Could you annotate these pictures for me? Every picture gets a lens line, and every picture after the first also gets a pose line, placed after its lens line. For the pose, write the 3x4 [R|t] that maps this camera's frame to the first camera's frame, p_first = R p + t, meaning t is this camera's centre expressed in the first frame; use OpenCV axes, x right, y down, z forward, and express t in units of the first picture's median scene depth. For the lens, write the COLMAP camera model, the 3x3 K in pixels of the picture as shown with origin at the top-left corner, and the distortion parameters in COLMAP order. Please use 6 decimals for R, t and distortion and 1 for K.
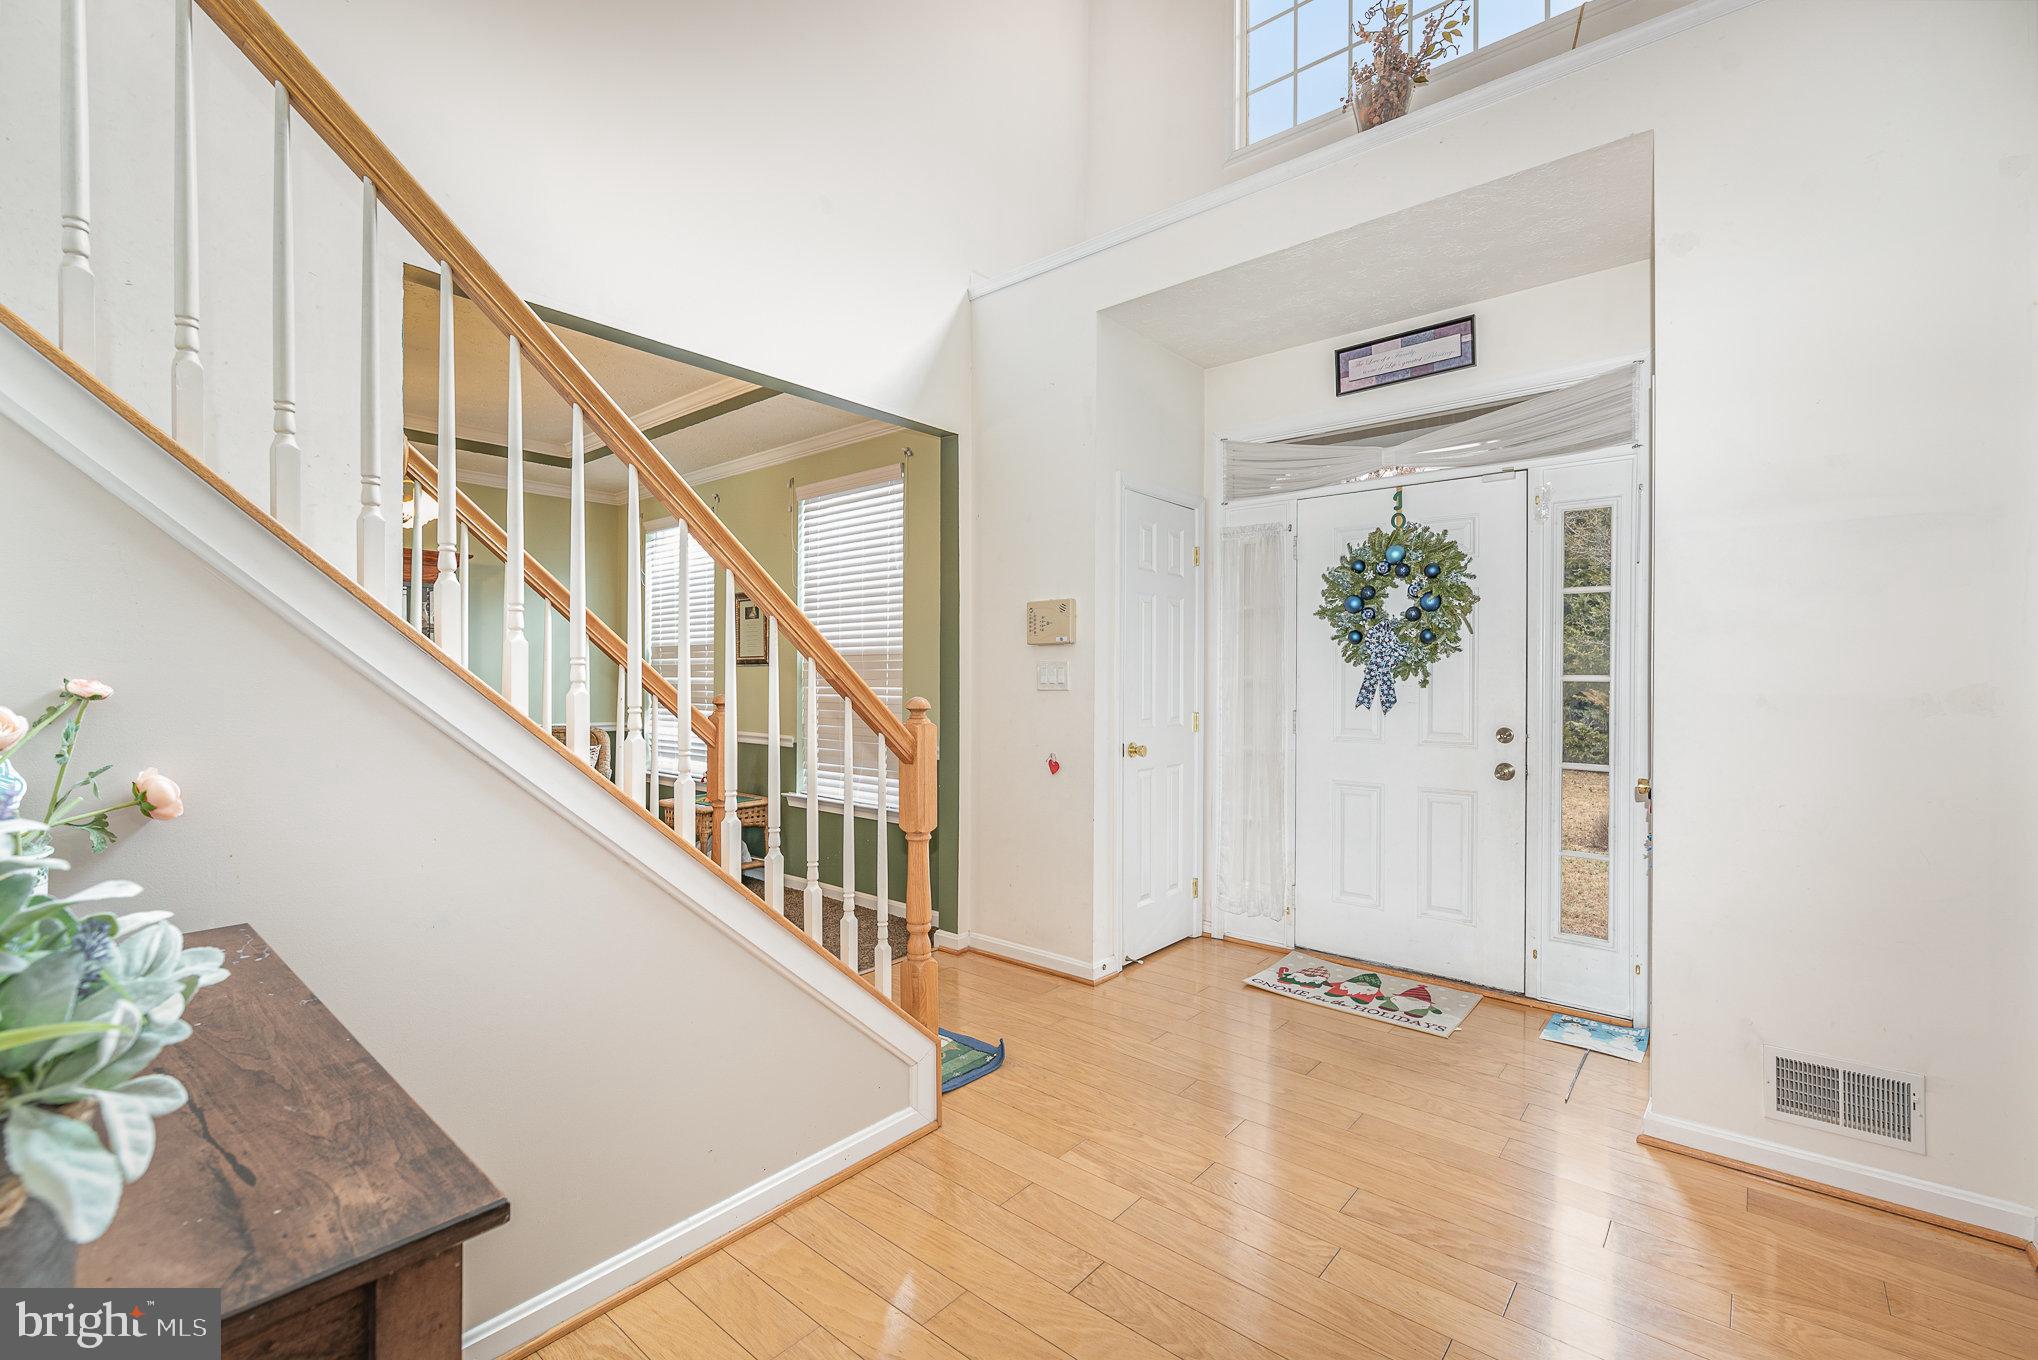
lens RADIAL K [[878.1, 0, 1020.3], [0, 878.1, 680.5], [0, 0, 1]] dist [0.000069, 0.000009]
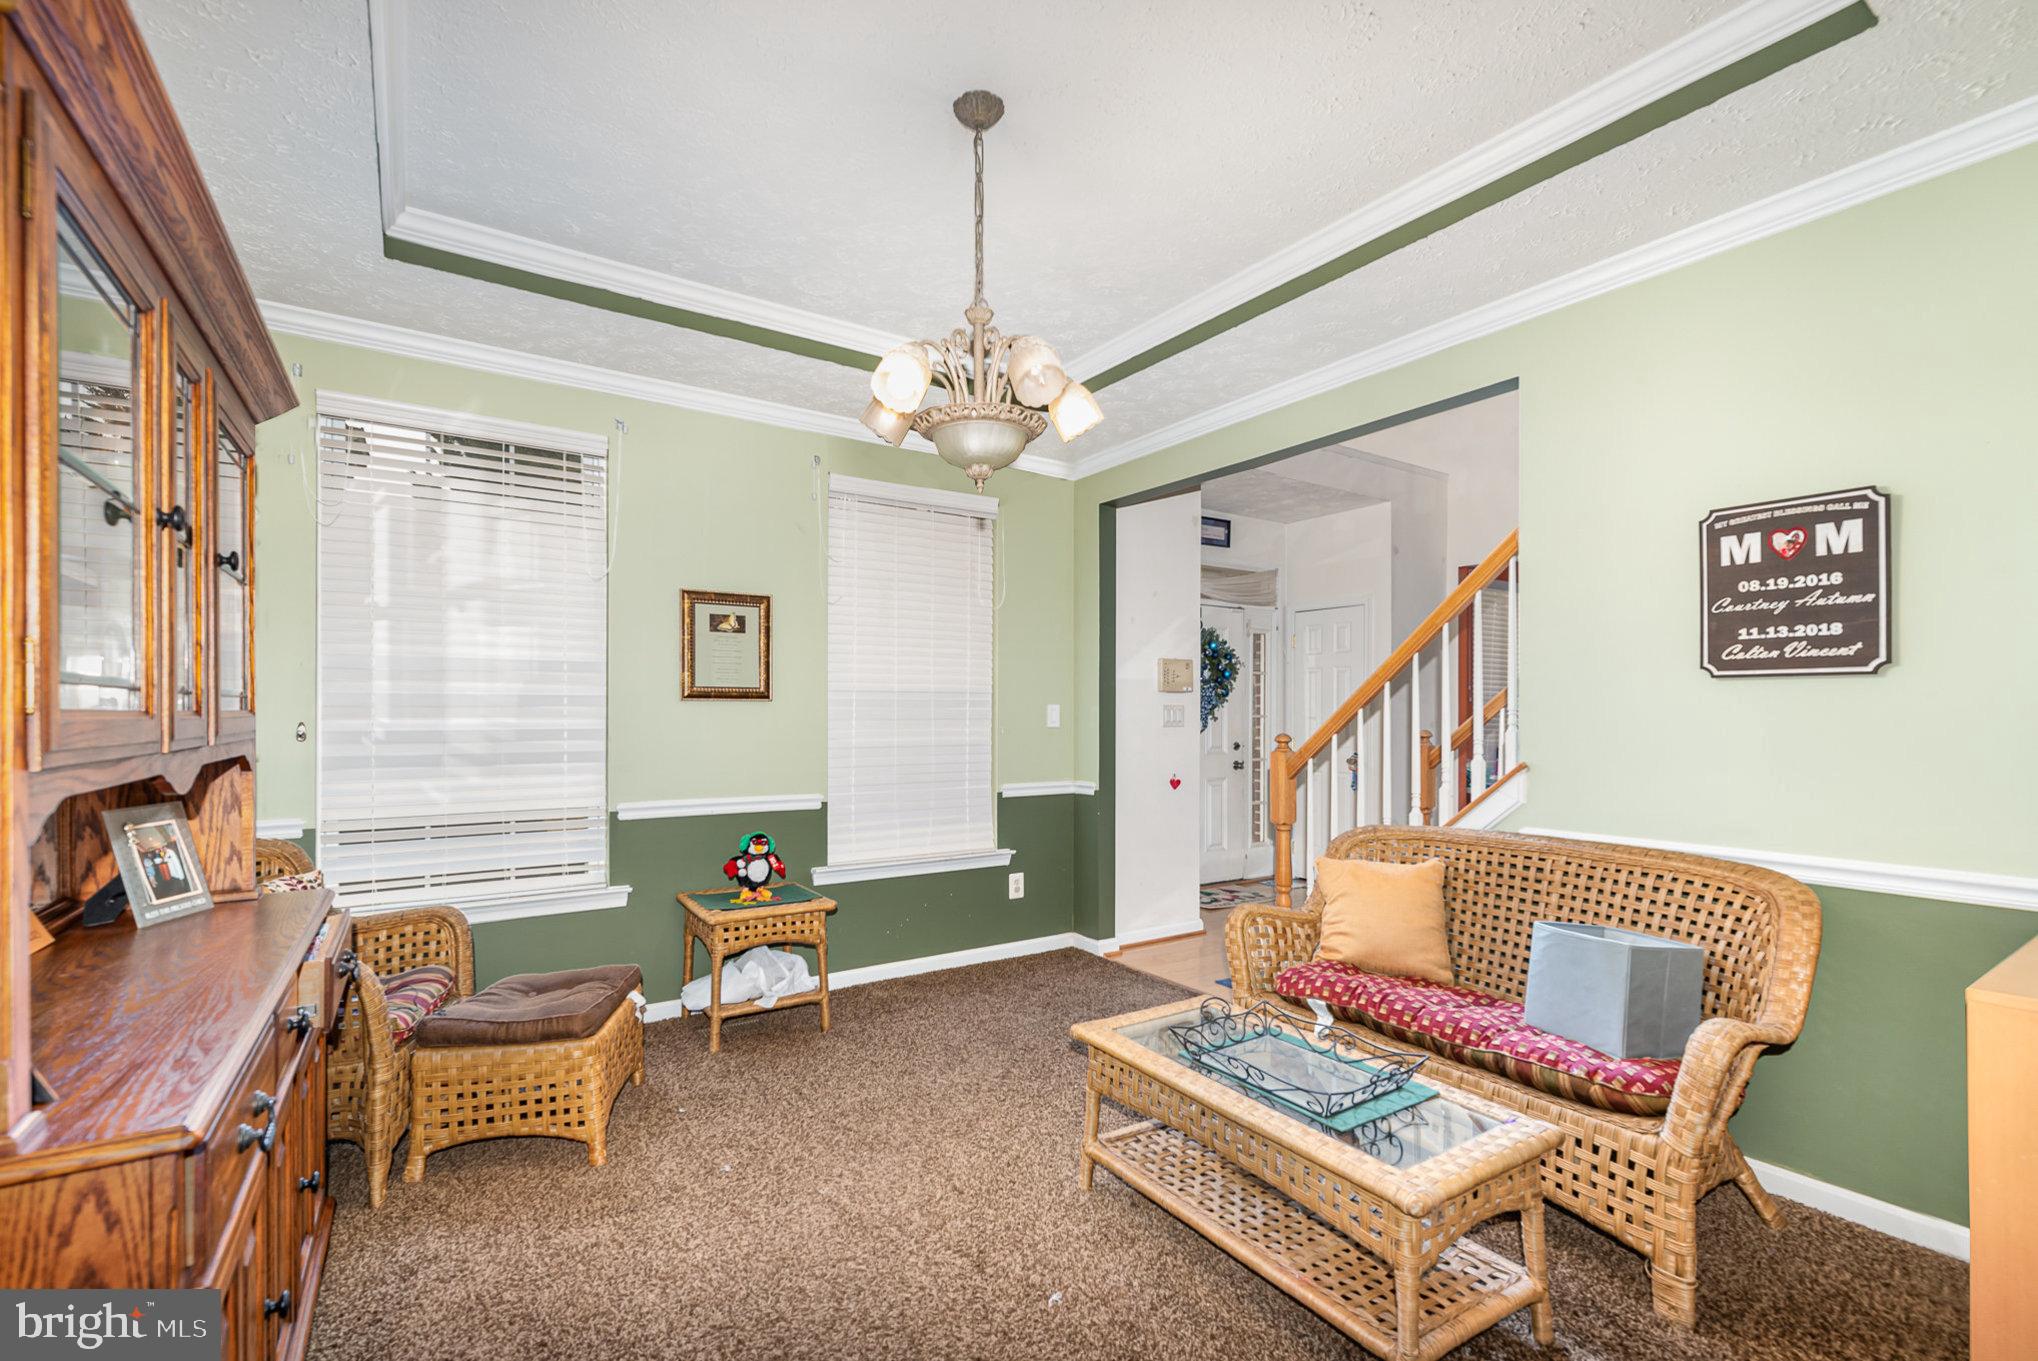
lens RADIAL K [[878.1, 0, 1018.3], [0, 878.1, 702.4], [0, 0, 1]] dist [0.000069, 0.000009]
pose [[0.280736, 0.011507, 0.959716, -0.945892], [0.003081, 0.999912, -0.012890, -0.006153], [-0.959780, 0.006576, 0.280676, 0.619135]]
